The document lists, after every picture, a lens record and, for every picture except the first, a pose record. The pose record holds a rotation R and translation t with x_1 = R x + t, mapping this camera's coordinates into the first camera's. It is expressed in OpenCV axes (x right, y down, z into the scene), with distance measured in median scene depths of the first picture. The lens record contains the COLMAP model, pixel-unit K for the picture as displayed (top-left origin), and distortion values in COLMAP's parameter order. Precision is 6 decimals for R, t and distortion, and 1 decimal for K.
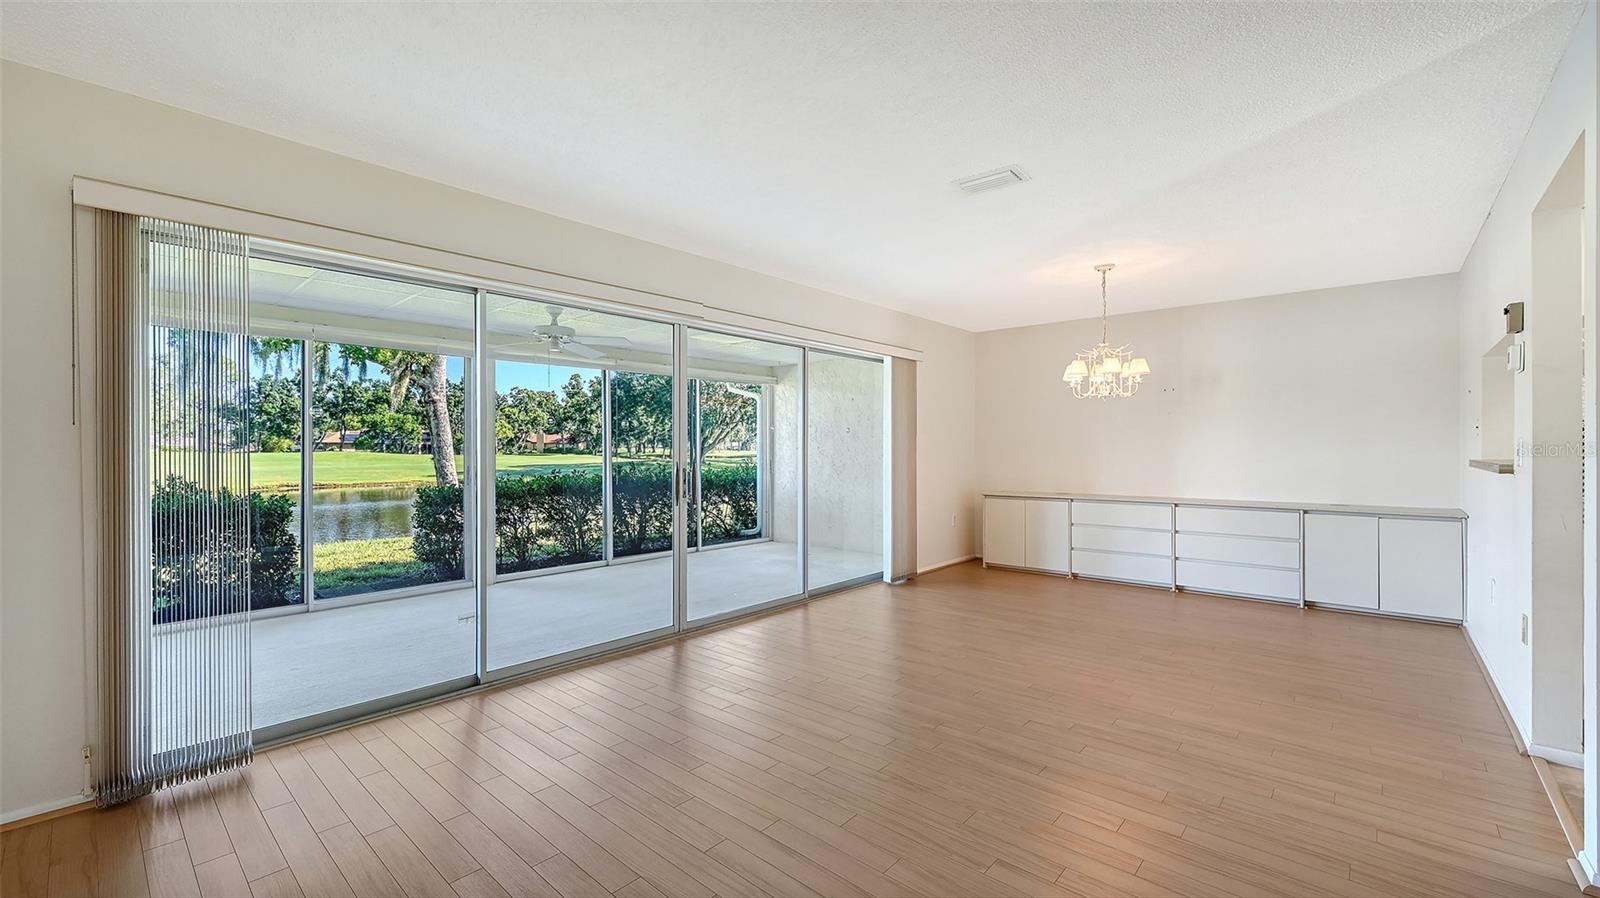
lens RADIAL K [[642.2, 0, 808.6], [0, 642.2, 451.2], [0, 0, 1]] dist [-0.001674, 0.000875]
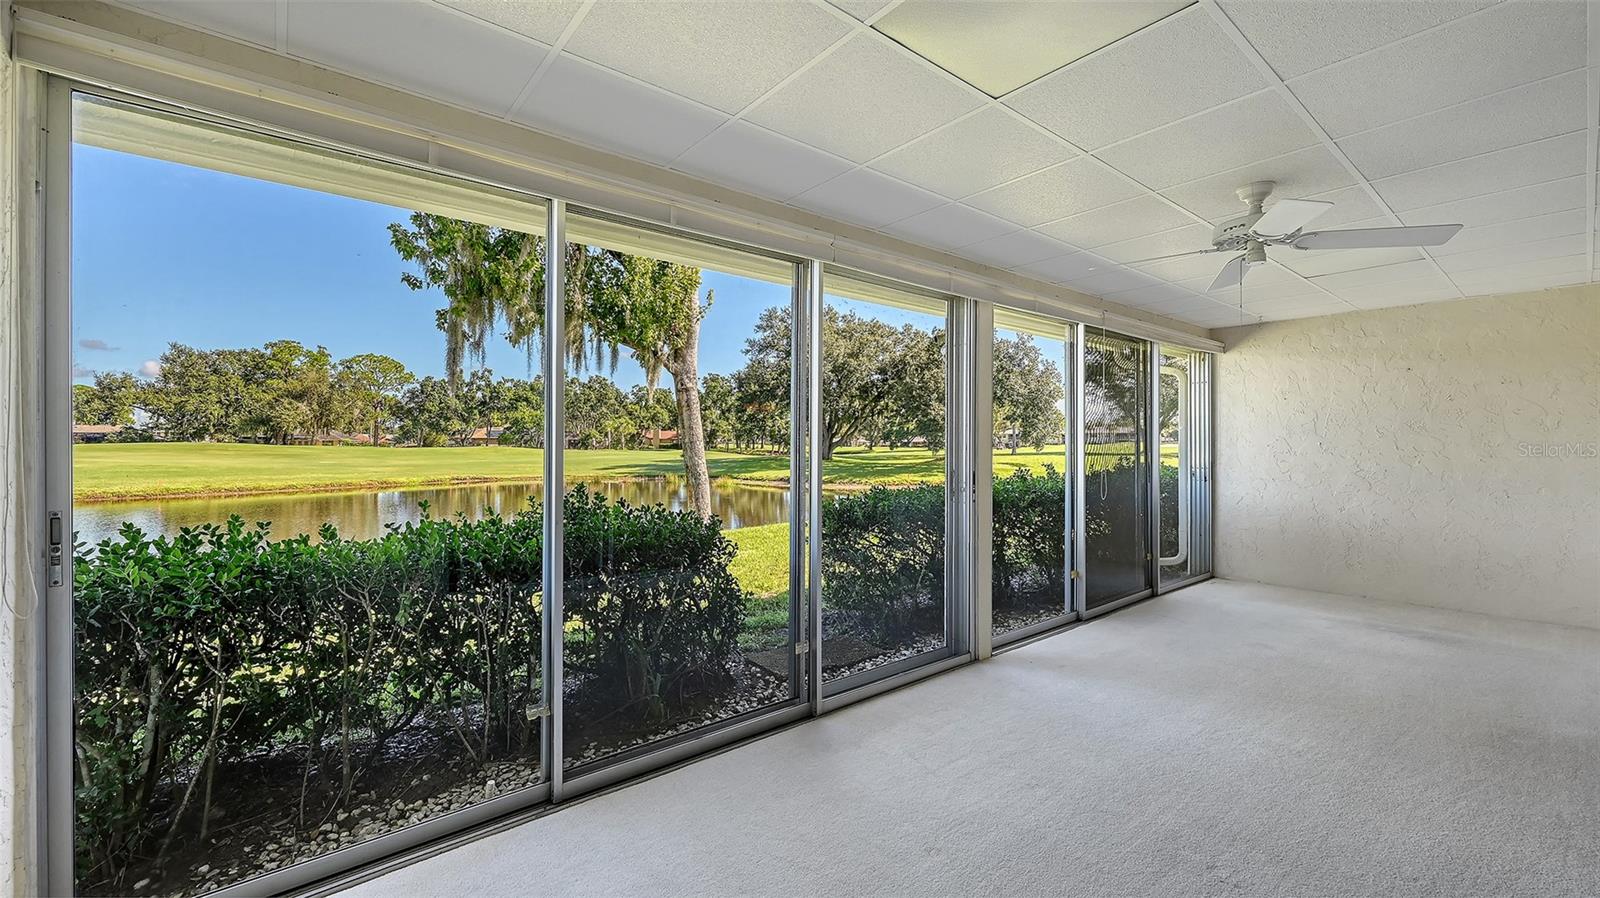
lens RADIAL K [[642.2, 0, 786.5], [0, 642.2, 423.1], [0, 0, 1]] dist [-0.001674, 0.000875]
pose [[0.983776, -0.002547, -0.179384, -0.293887], [-0.004245, 0.999289, -0.037470, 0.000755], [0.179352, 0.037623, 0.983065, 0.166567]]
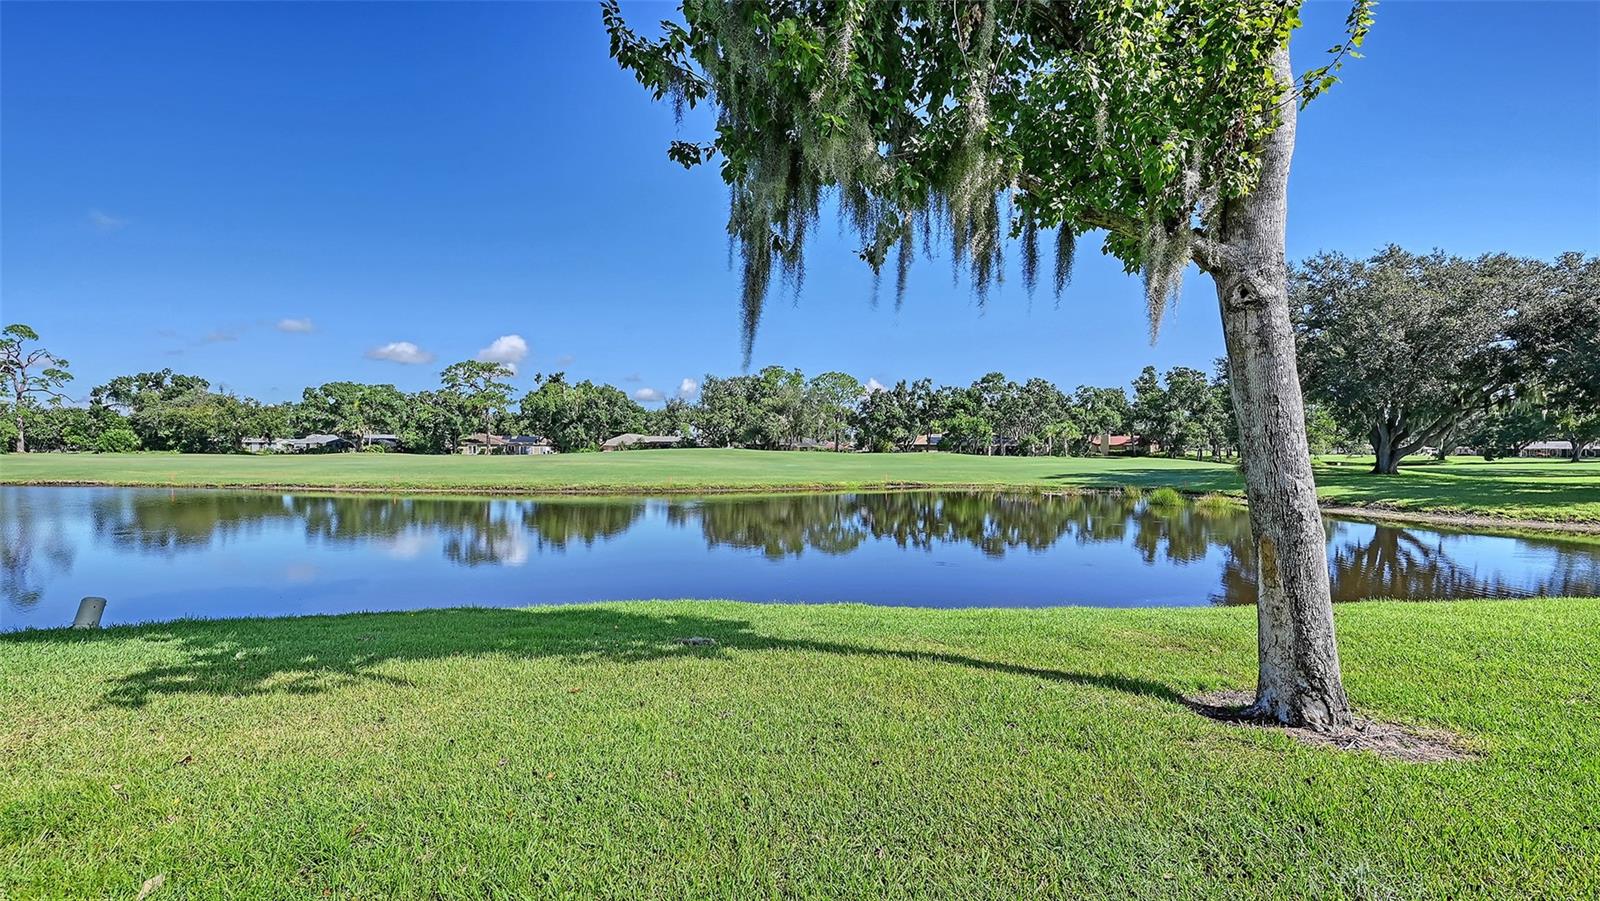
lens RADIAL K [[642.2, 0, 795.1], [0, 642.2, 465.7], [0, 0, 1]] dist [-0.001674, 0.000875]
pose [[0.676948, 0.022221, -0.735696, -0.497101], [-0.008773, 0.999717, 0.022123, 0.003896], [0.735979, -0.008522, 0.676951, 0.583714]]
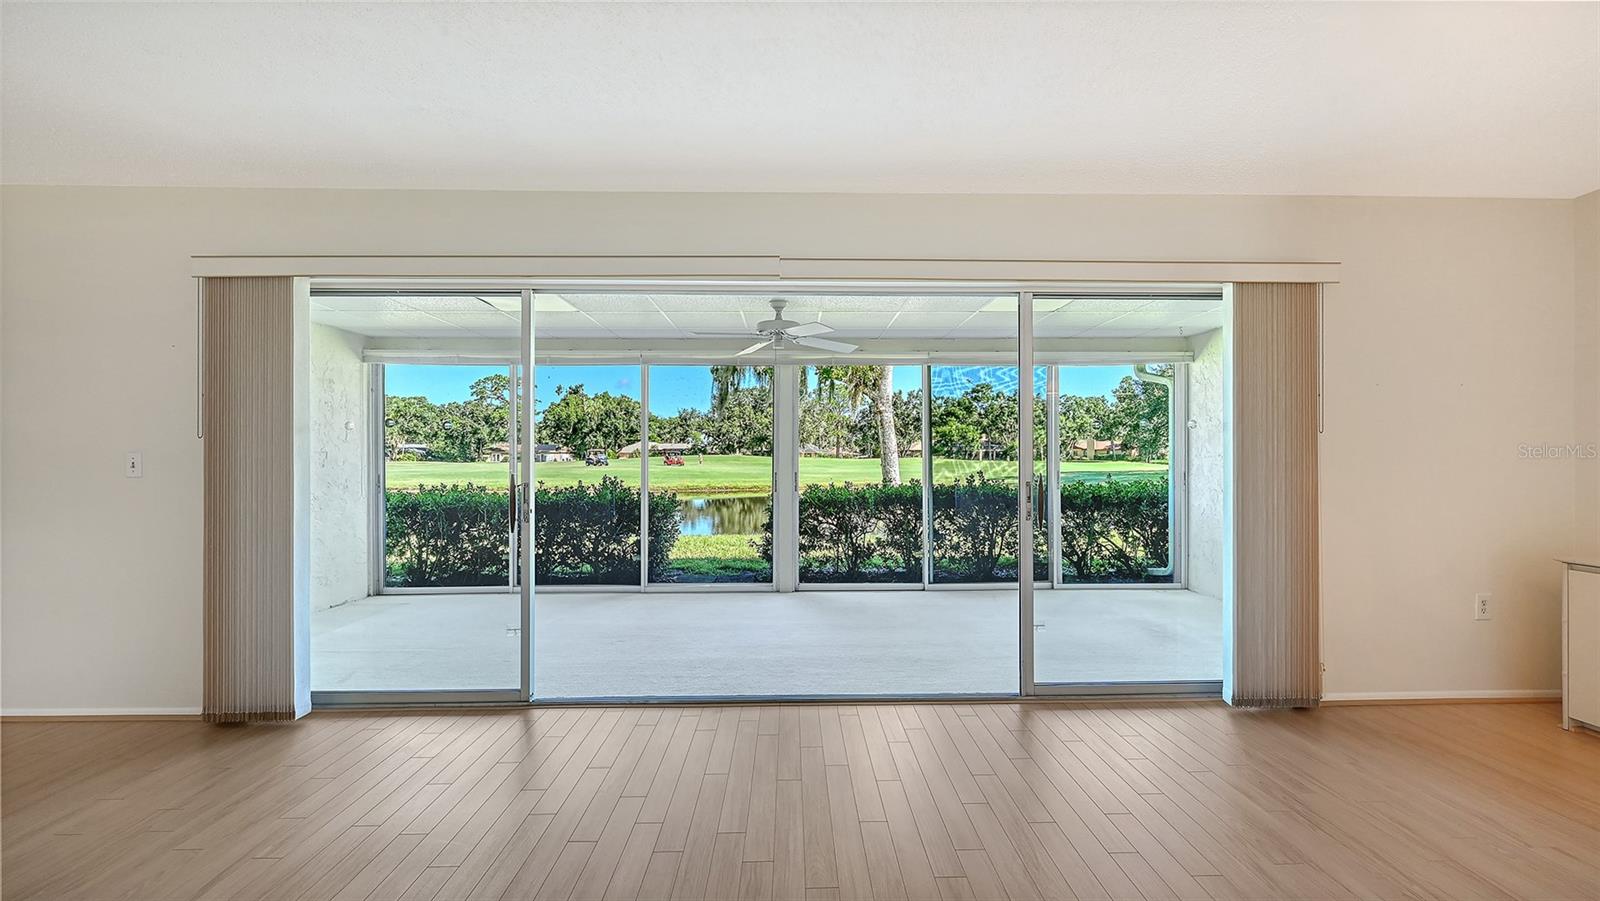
lens RADIAL K [[642.2, 0, 807.8], [0, 642.2, 446.5], [0, 0, 1]] dist [-0.001674, 0.000875]
pose [[0.678915, -0.010259, -0.734145, 0.129281], [-0.002900, 0.999857, -0.016654, -0.000569], [0.734211, 0.013436, 0.678788, 0.173671]]
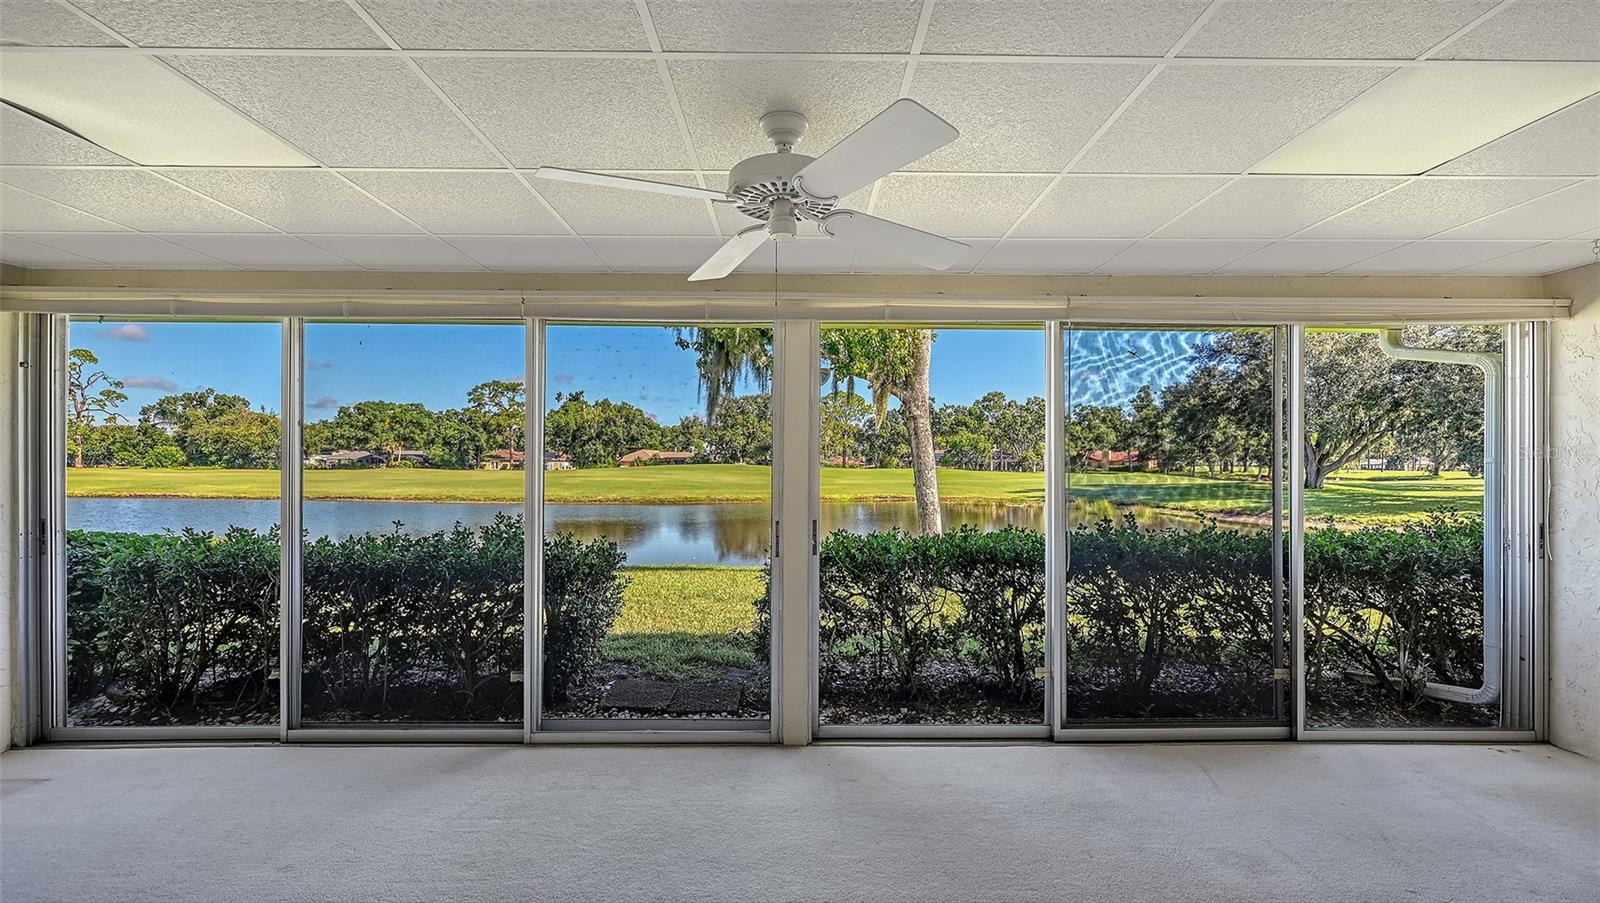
lens RADIAL K [[647.3, 0, 803.7], [0, 647.3, 455.6], [0, 0, 1]] dist [-0.000216, -0.000255]
pose [[0.668874, -0.006044, -0.743351, -0.048965], [-0.009100, 0.999825, -0.016318, -0.011442], [0.743320, 0.017679, 0.668703, 0.323952]]
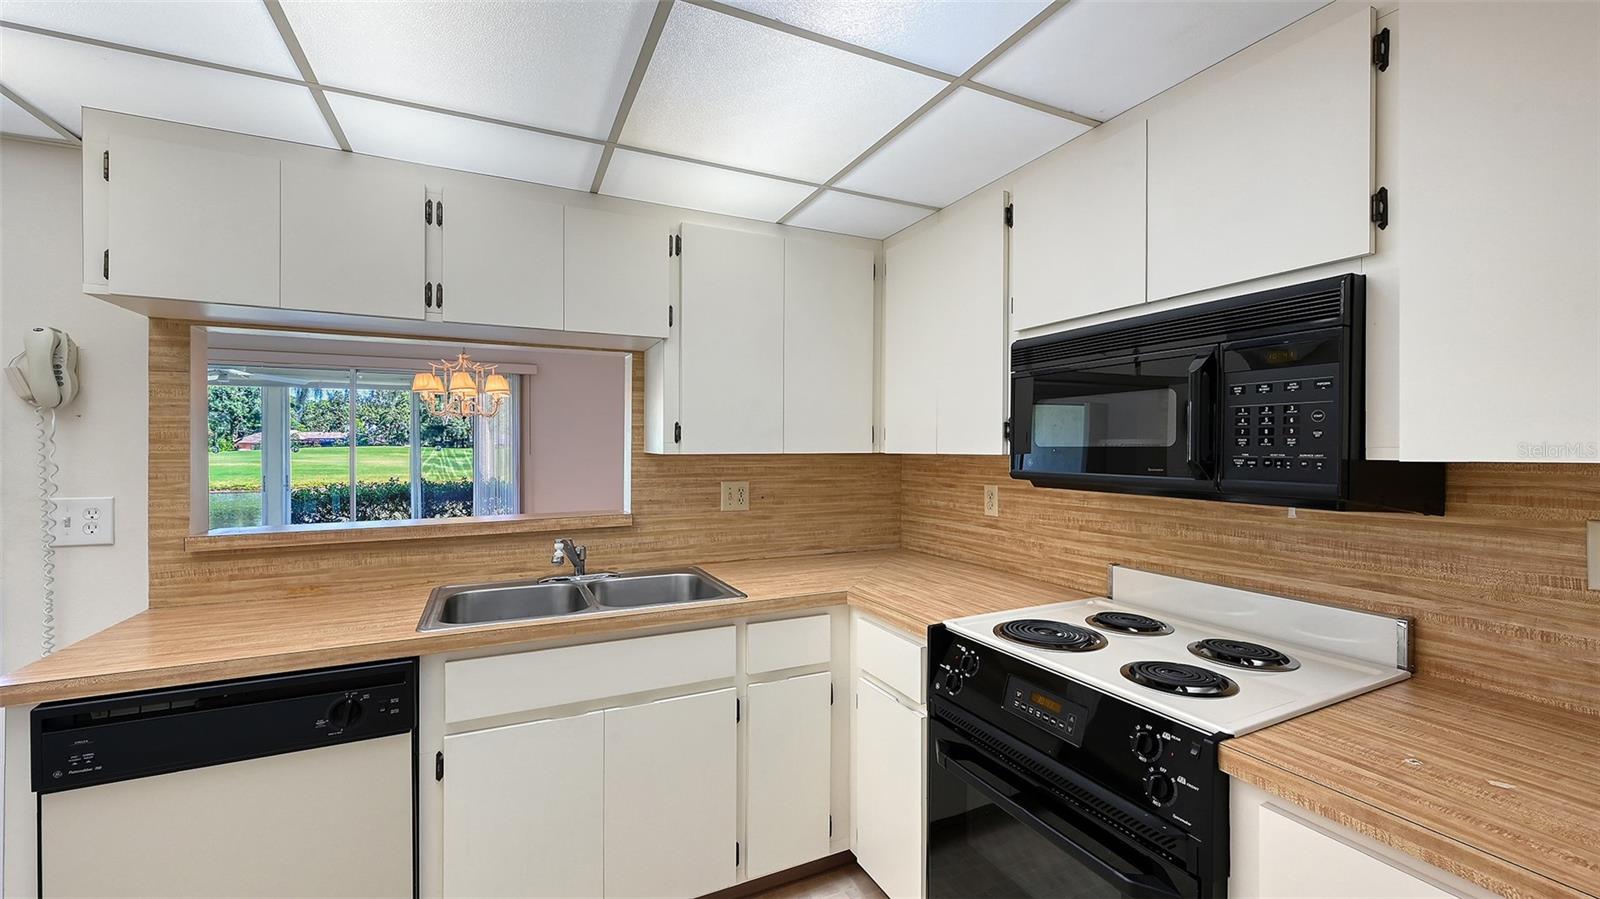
lens RADIAL K [[642.2, 0, 804.4], [0, 642.2, 450.4], [0, 0, 1]] dist [-0.001674, 0.000875]
pose [[0.922722, 0.003314, -0.385451, 0.442528], [-0.001878, 0.999990, 0.004104, -0.016567], [0.385461, -0.003063, 0.922719, 0.135189]]
